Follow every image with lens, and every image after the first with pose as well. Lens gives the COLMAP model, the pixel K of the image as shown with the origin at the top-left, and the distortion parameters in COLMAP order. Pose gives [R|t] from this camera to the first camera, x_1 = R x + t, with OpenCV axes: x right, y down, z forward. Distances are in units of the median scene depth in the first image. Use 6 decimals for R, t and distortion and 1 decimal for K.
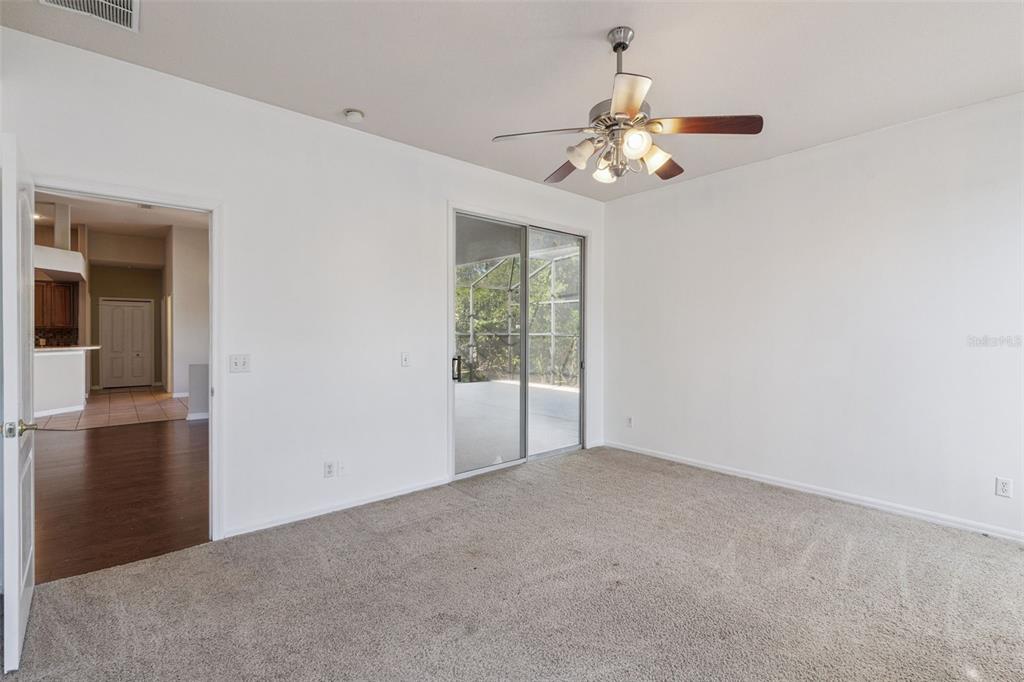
lens RADIAL K [[473.8, 0, 512.0], [0, 473.8, 331.4], [0, 0, 1]] dist [-0.002943, 0.000347]
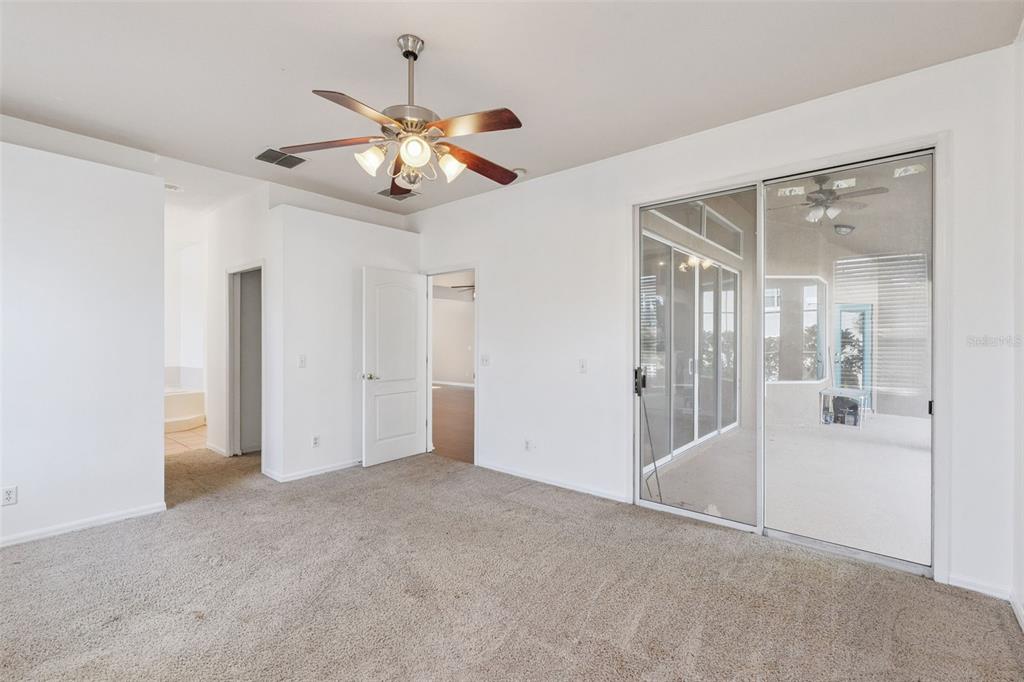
lens RADIAL K [[473.8, 0, 511.2], [0, 473.8, 342.4], [0, 0, 1]] dist [-0.002943, 0.000347]
pose [[0.124188, 0.000200, -0.992259, 0.838423], [0.001584, 0.999999, 0.000400, 0.007606], [0.992257, -0.001622, 0.124187, 0.740622]]
